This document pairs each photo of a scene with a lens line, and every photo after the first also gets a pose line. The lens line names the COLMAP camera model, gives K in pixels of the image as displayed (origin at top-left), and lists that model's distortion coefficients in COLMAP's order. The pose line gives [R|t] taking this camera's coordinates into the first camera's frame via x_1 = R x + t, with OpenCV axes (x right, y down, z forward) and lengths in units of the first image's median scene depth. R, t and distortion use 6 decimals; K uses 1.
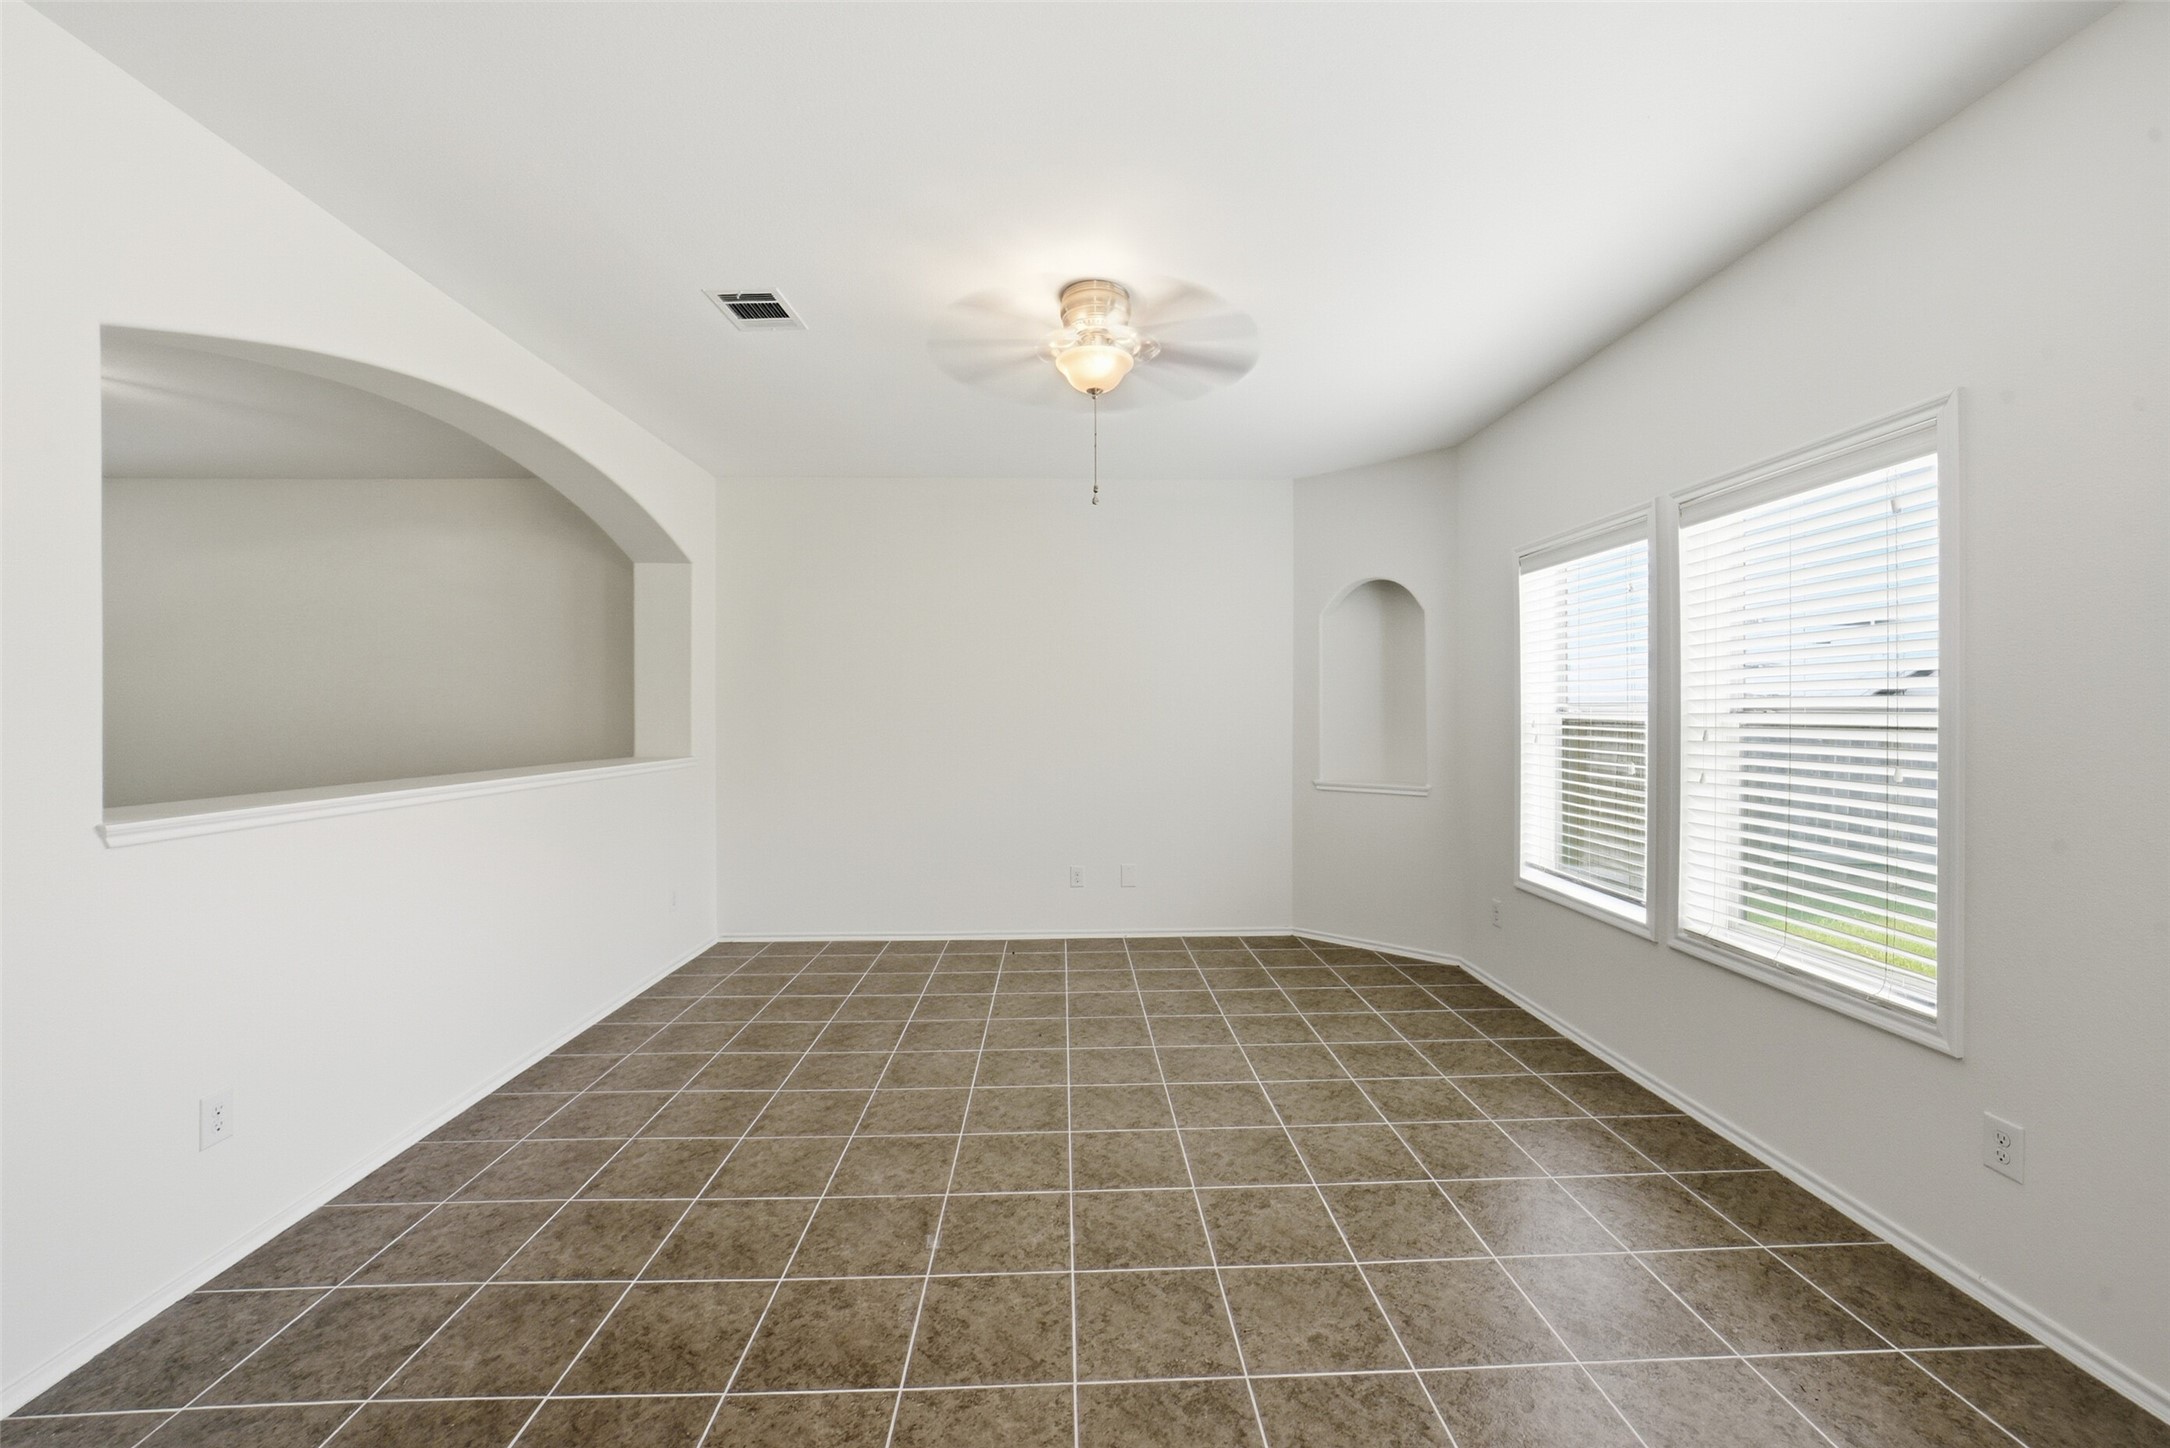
lens RADIAL K [[849.0, 0, 1085.6], [0, 849.0, 723.6], [0, 0, 1]] dist [-0.016185, 0.000471]
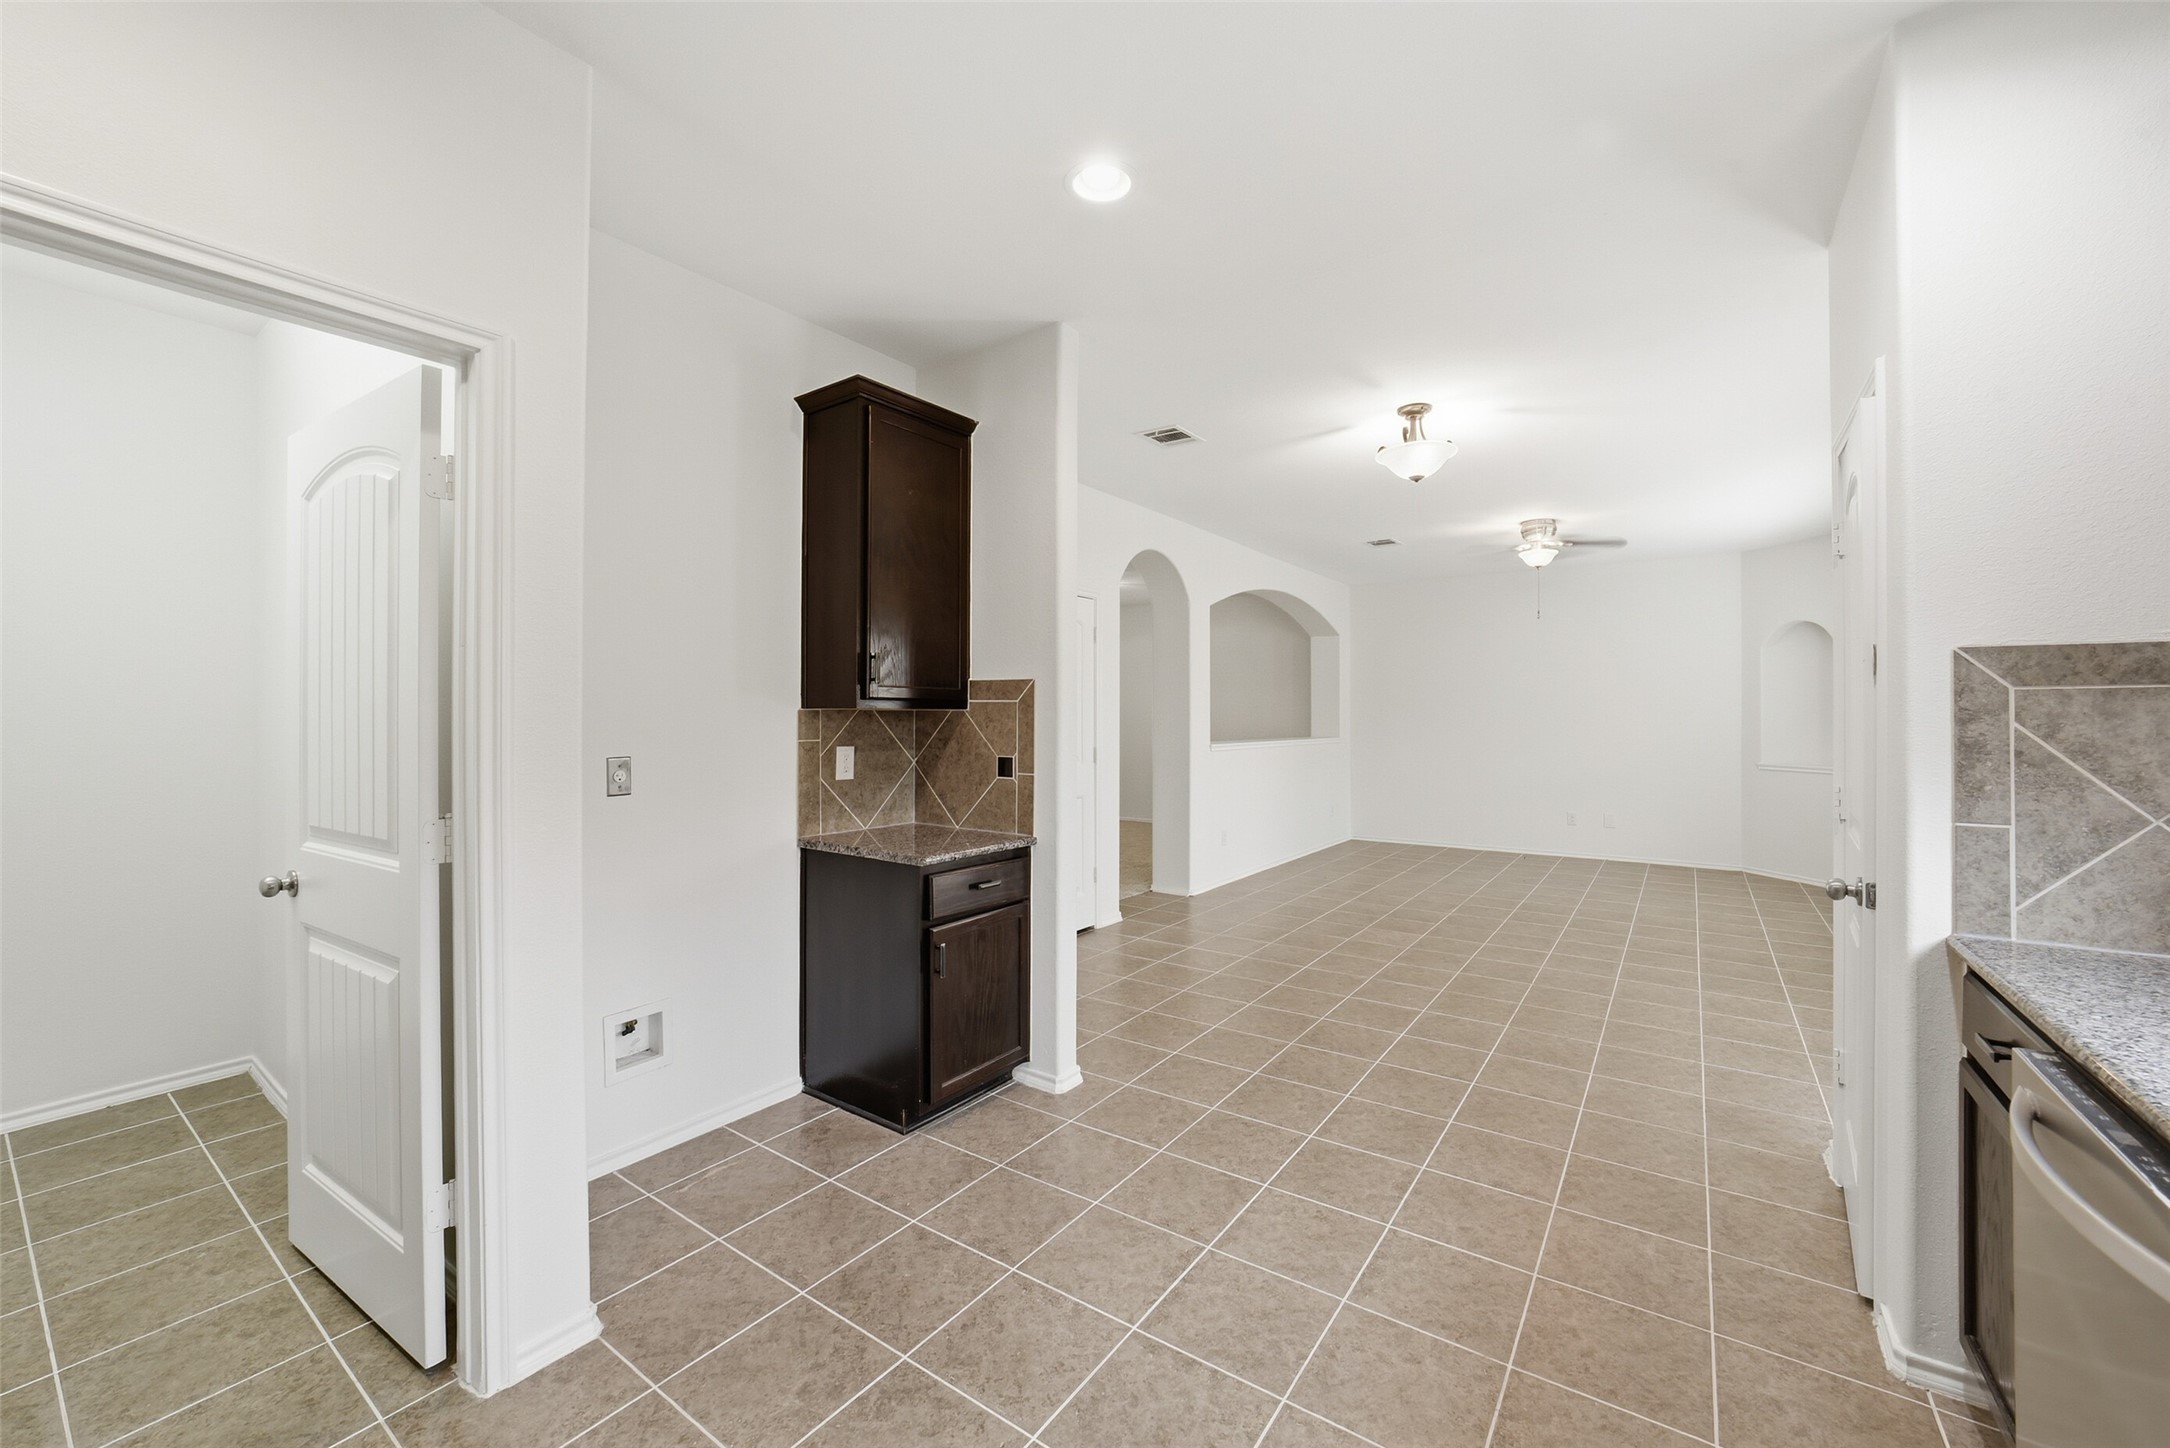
lens RADIAL K [[849.0, 0, 1088.9], [0, 849.0, 717.8], [0, 0, 1]] dist [-0.016185, 0.000471]
pose [[0.798075, 0.004518, -0.602542, 0.232144], [-0.010321, 0.999928, -0.006174, 0.012081], [0.602470, 0.011146, 0.798063, -0.856899]]
